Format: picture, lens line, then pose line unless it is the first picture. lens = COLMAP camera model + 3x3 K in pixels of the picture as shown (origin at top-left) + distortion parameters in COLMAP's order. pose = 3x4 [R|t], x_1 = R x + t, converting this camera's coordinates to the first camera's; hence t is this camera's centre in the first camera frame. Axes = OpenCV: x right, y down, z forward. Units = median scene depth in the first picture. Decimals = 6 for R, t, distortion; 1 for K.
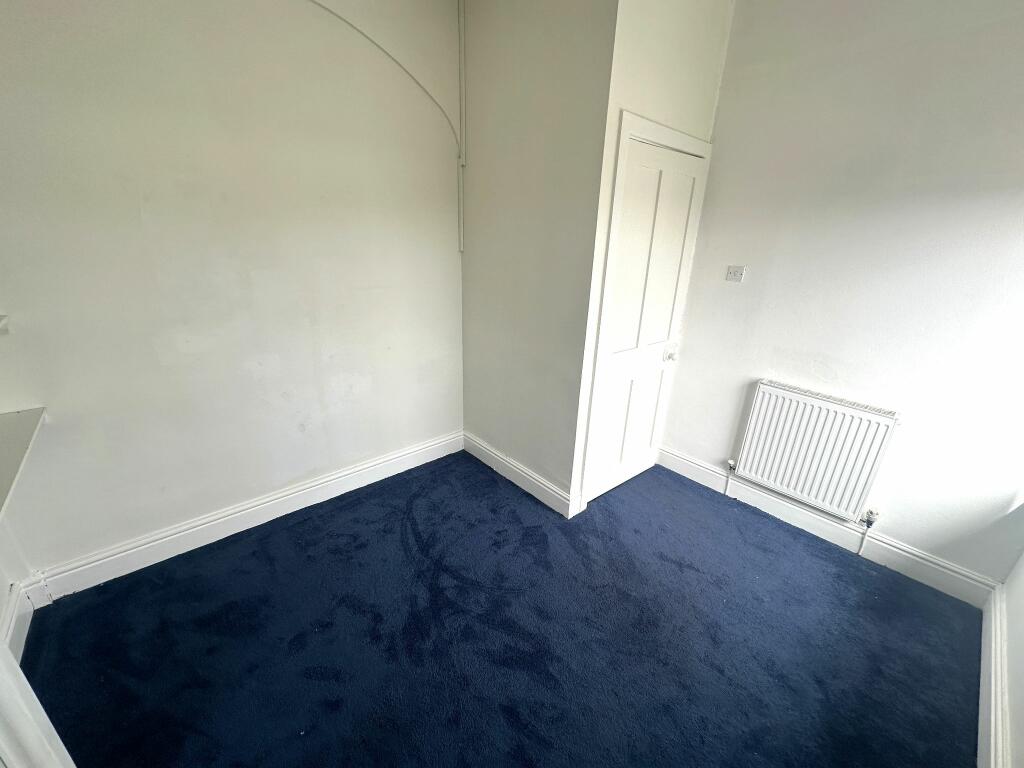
lens RADIAL K [[406.7, 0, 508.7], [0, 406.7, 383.2], [0, 0, 1]] dist [-0.002095, 0.000286]
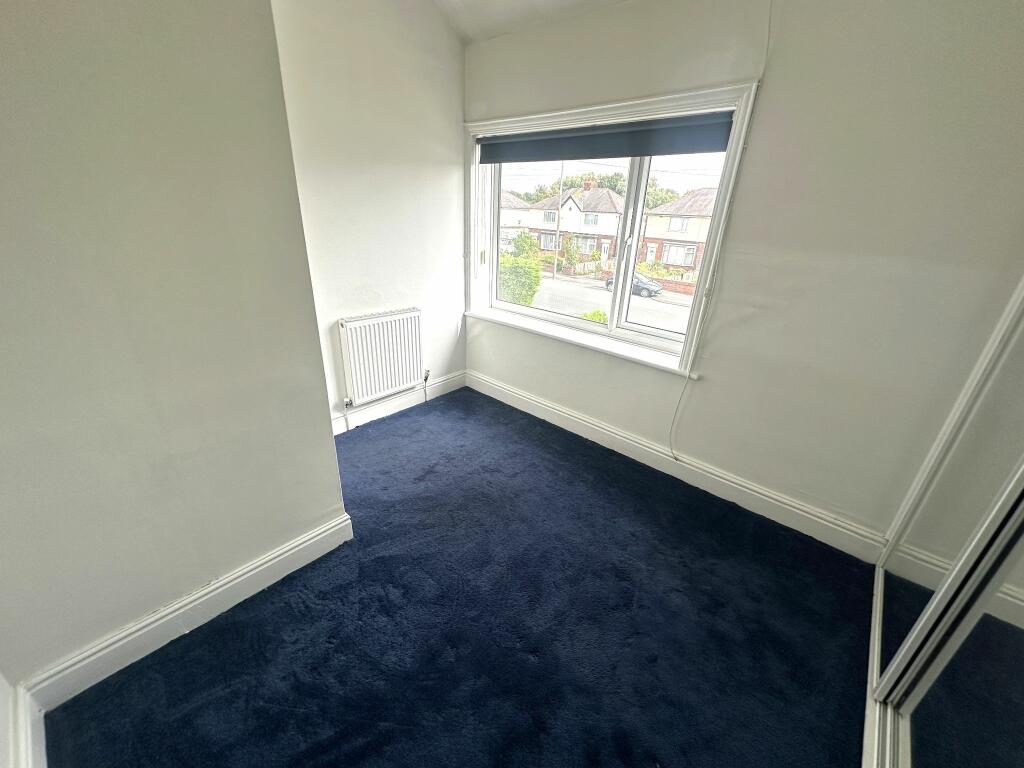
lens RADIAL K [[406.7, 0, 509.6], [0, 406.7, 386.0], [0, 0, 1]] dist [-0.002095, 0.000286]
pose [[-0.115204, -0.428699, 0.896072, -0.577088], [0.302520, 0.844085, 0.442721, -0.233196], [-0.946155, 0.322083, 0.032448, 0.633752]]
